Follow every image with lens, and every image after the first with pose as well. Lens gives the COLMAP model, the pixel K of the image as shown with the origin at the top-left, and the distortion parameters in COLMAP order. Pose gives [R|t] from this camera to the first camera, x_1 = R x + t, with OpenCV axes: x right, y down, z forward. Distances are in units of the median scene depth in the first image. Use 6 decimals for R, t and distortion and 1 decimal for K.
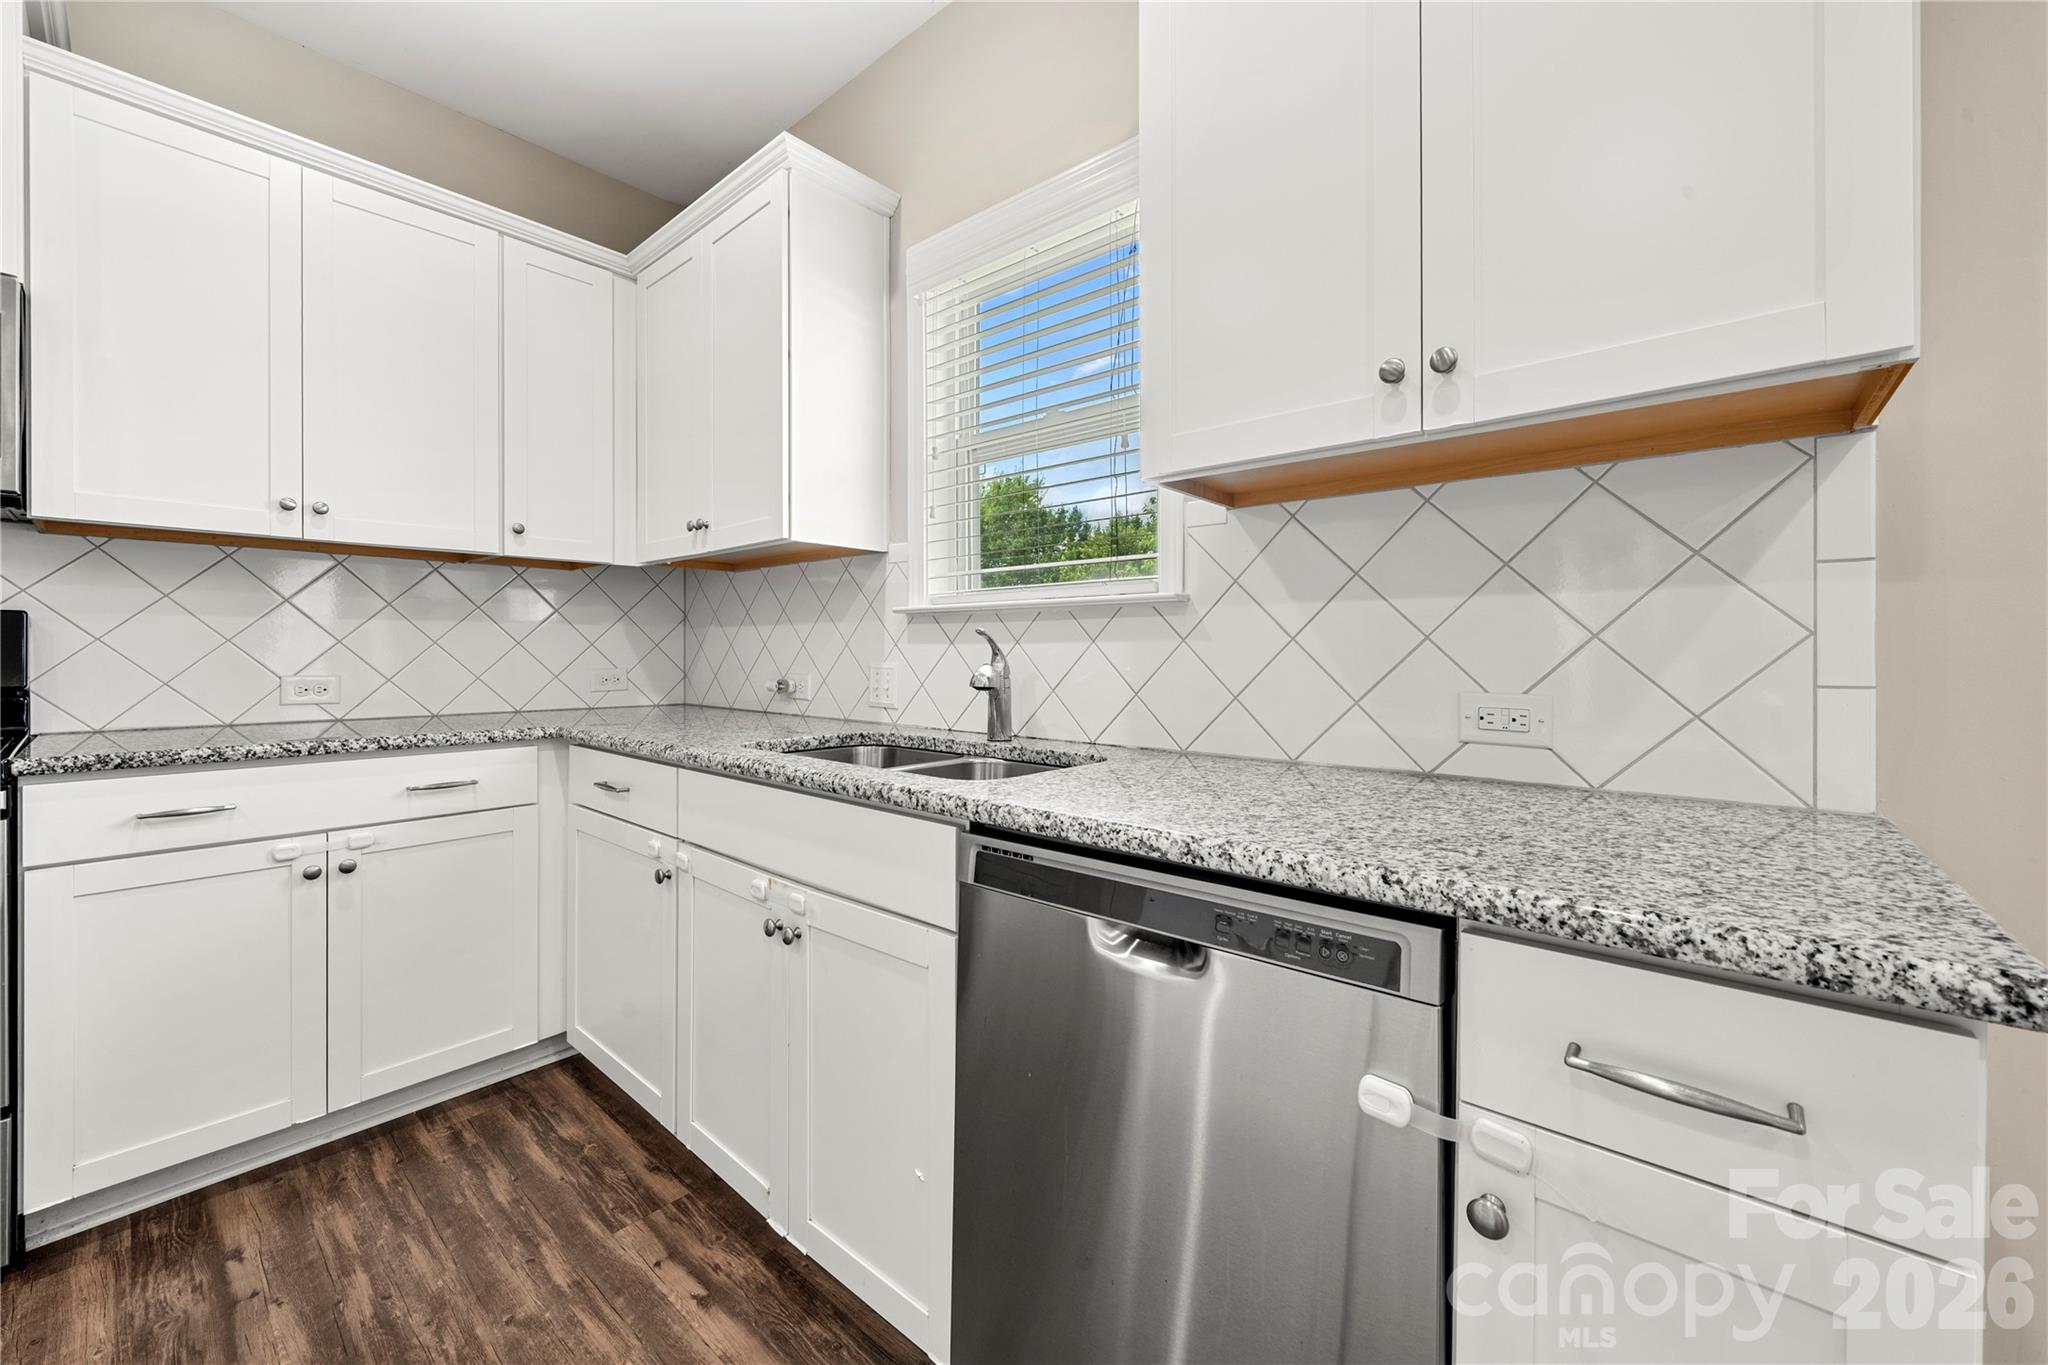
lens RADIAL K [[780.8, 0, 1028.5], [0, 780.8, 651.2], [0, 0, 1]] dist [-0.004893, -0.000285]
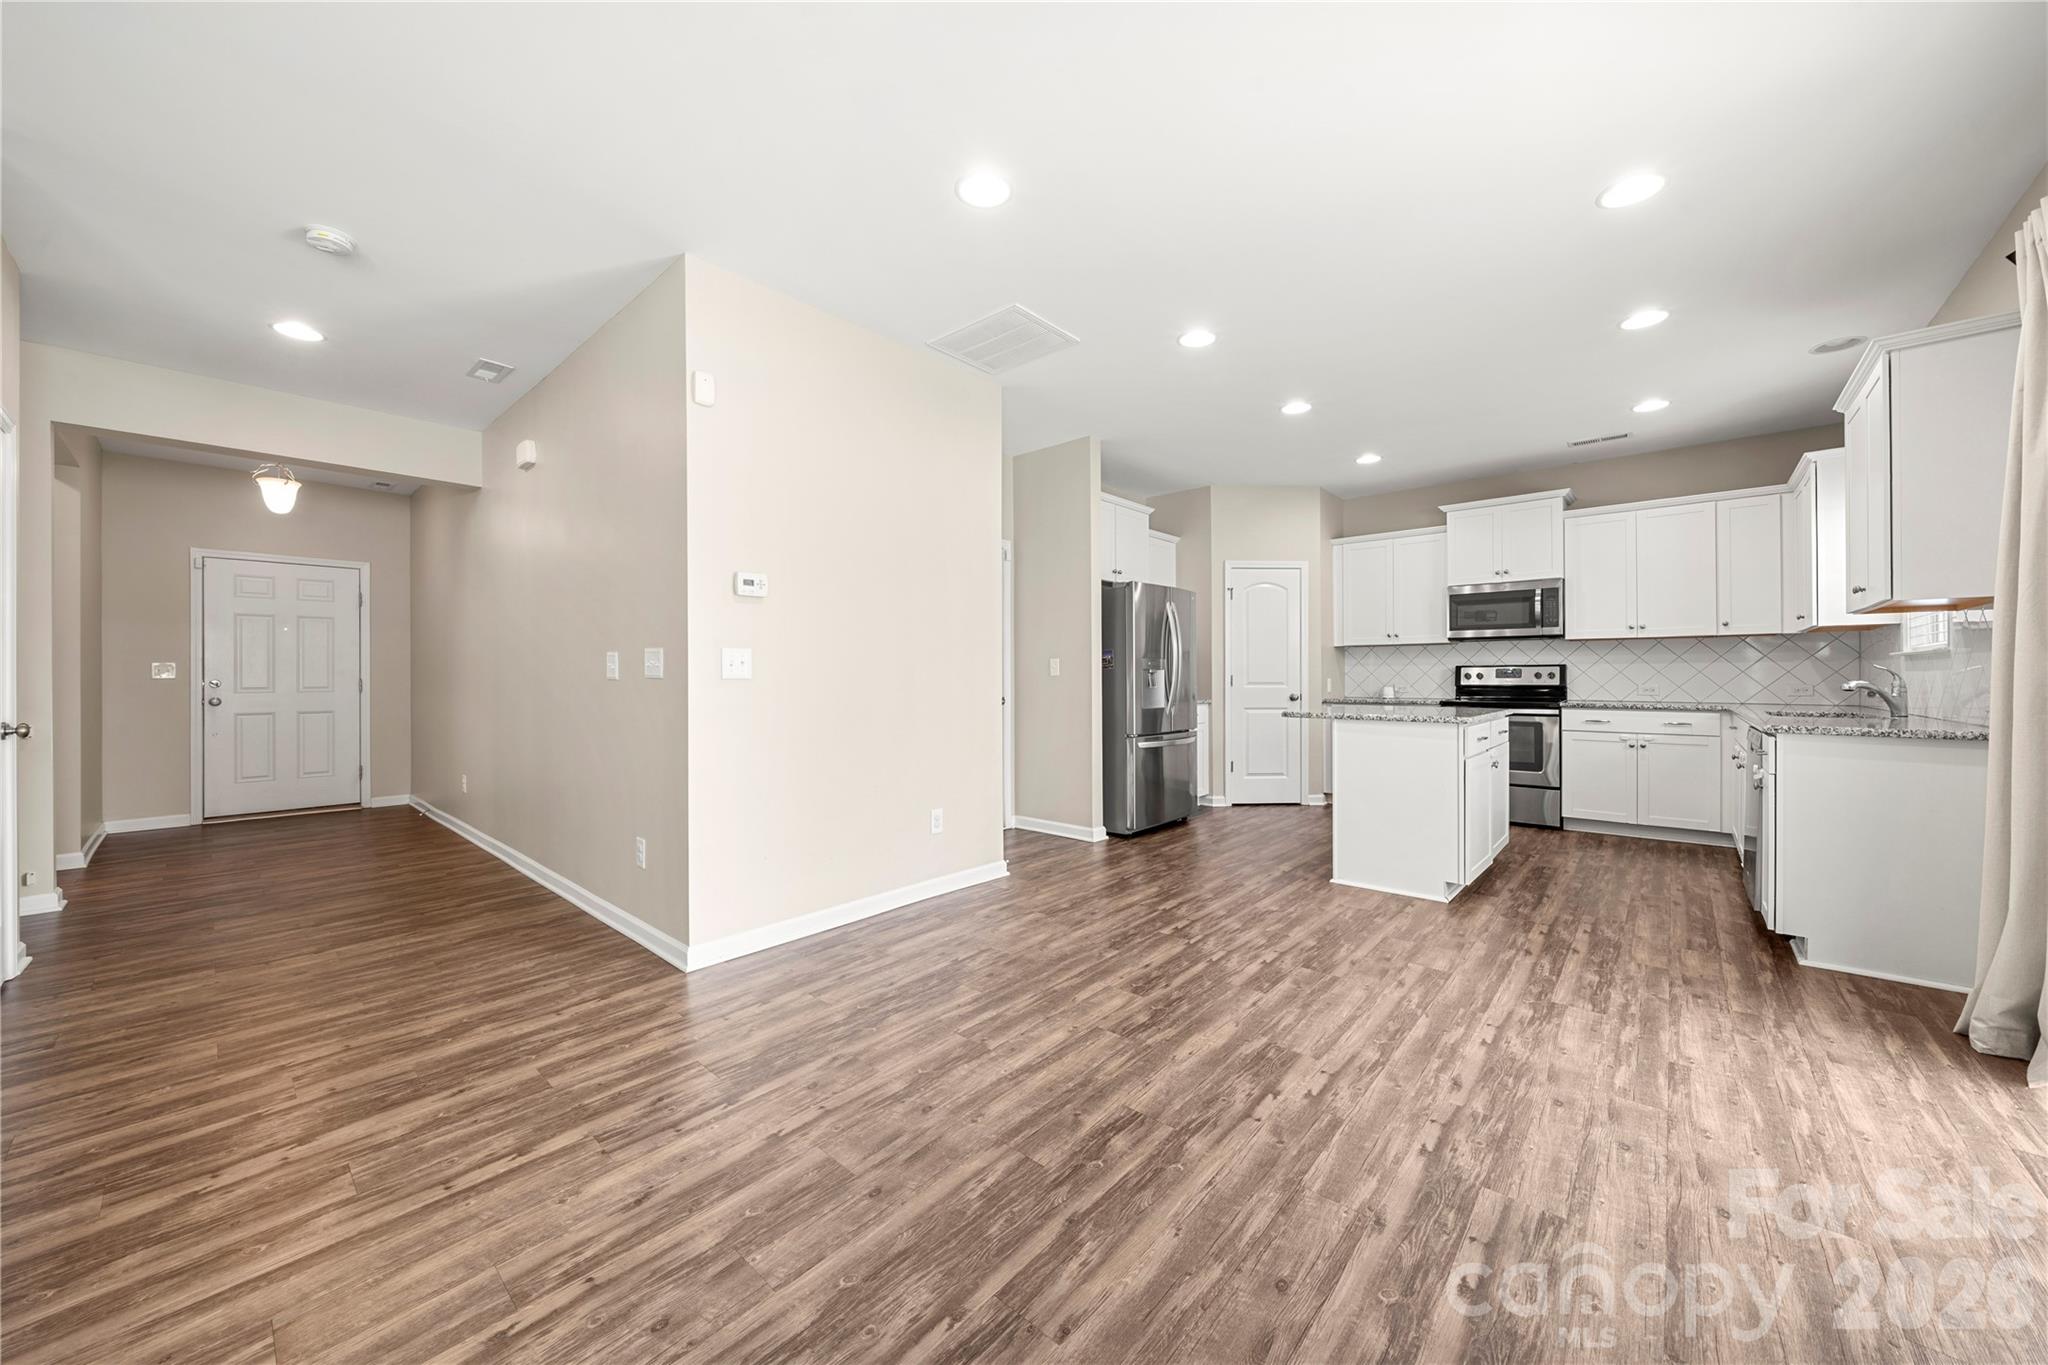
lens RADIAL K [[739.2, 0, 1014.3], [0, 739.2, 678.9], [0, 0, 1]] dist [-0.002000, -0.000639]
pose [[-0.018132, 0.000978, -0.999835, 2.142745], [0.002186, 0.999997, 0.000938, 0.004715], [0.999833, -0.002169, -0.018134, -1.472431]]
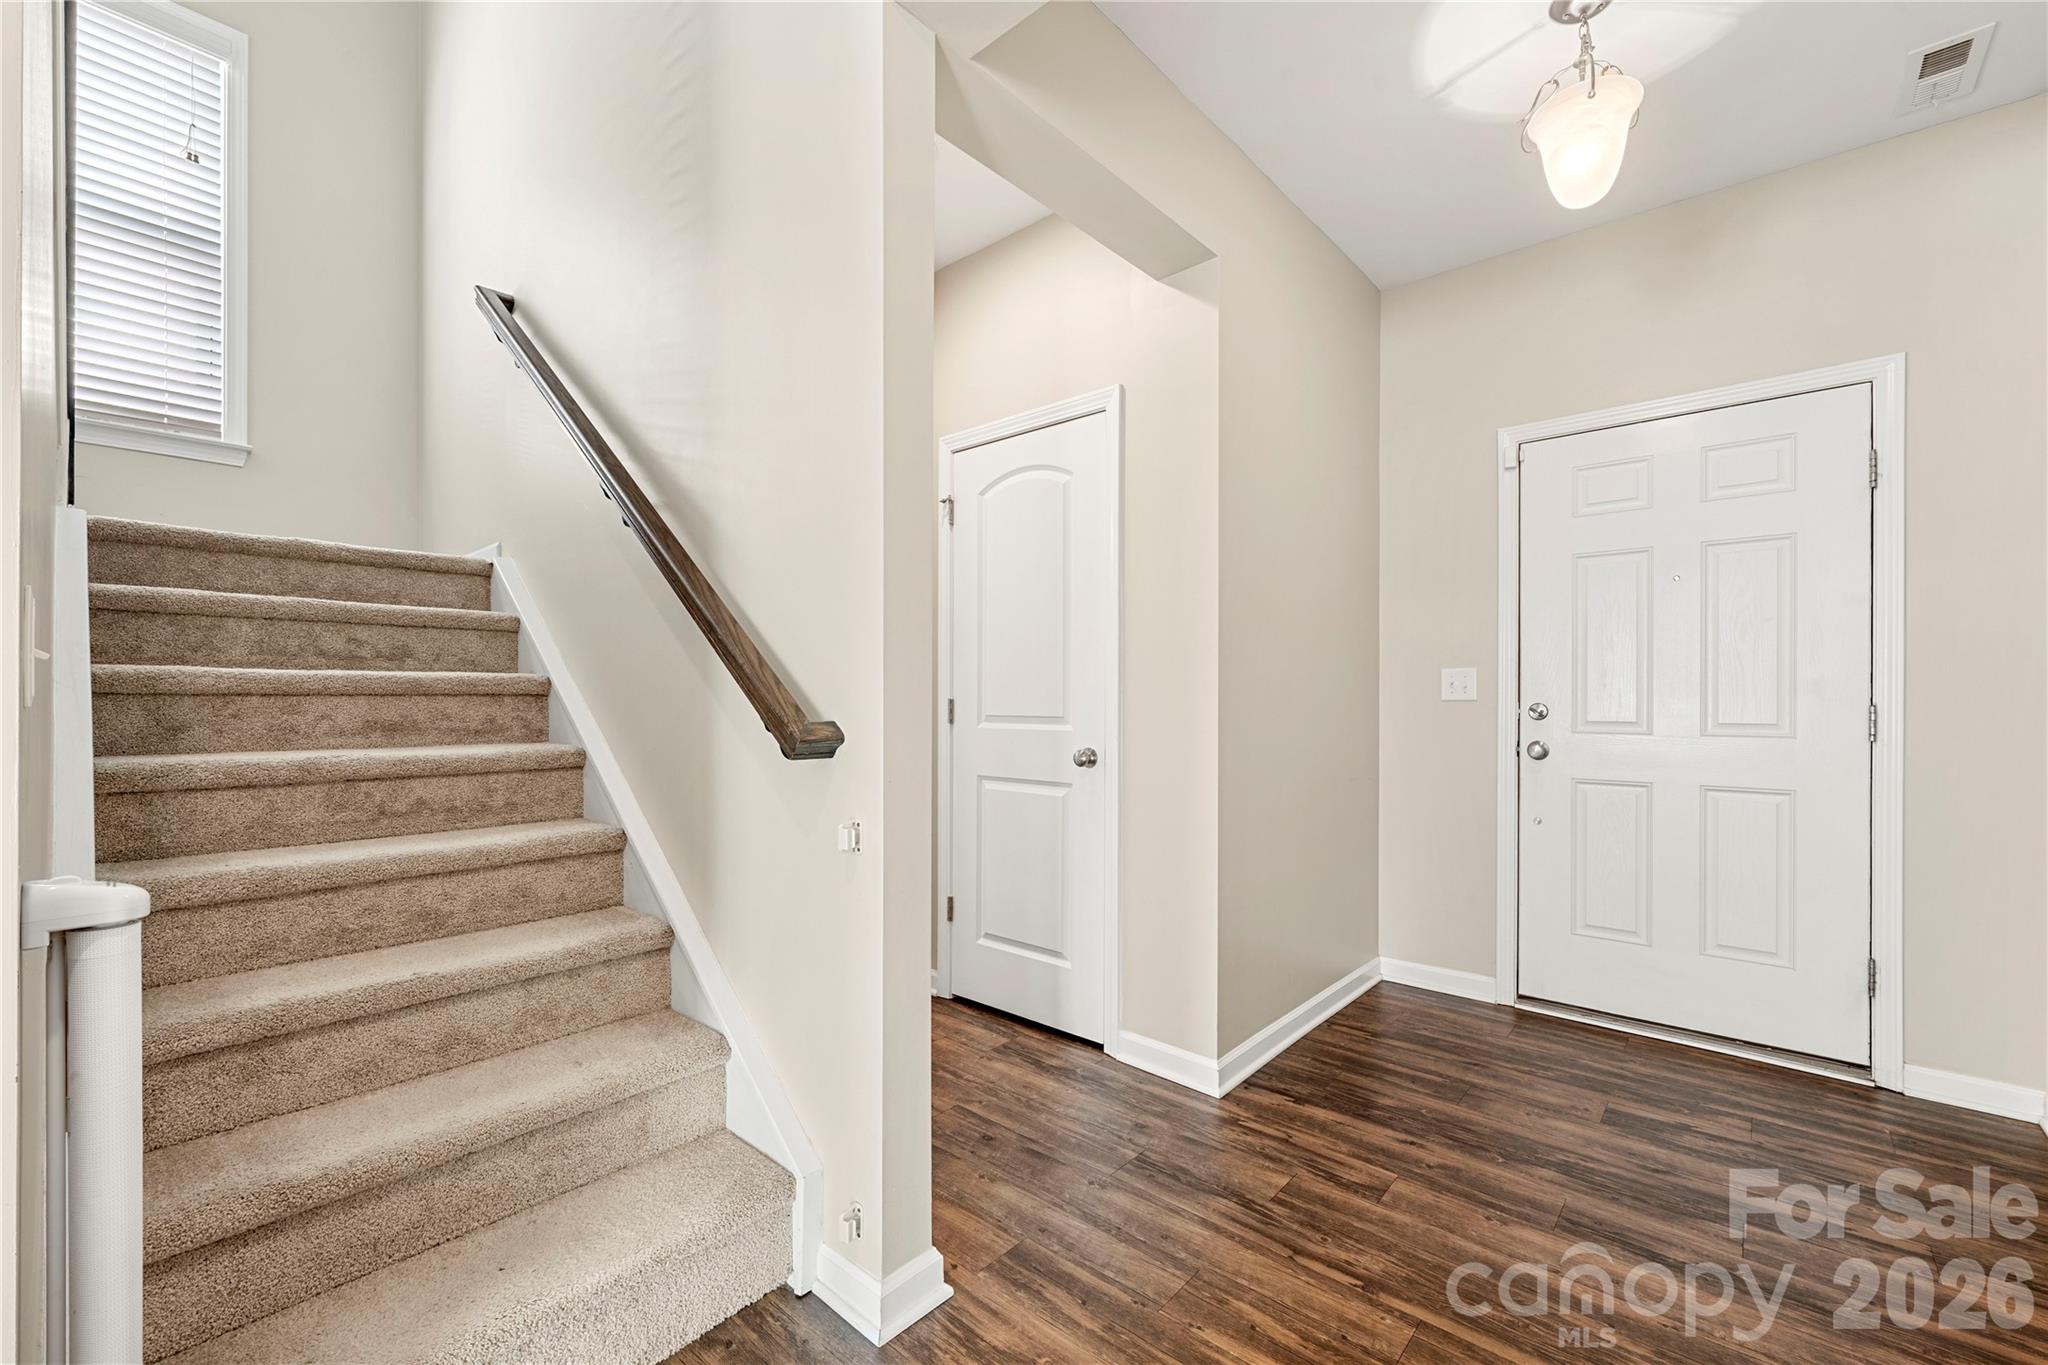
lens RADIAL K [[845.9, 0, 1021.5], [0, 845.9, 697.3], [0, 0, 1]] dist [-0.002970, -0.000313]
pose [[-0.999873, -0.011031, 0.011467, -0.078925], [-0.011145, 0.999888, -0.010001, 0.021773], [-0.011355, -0.010128, -0.999884, -3.380438]]
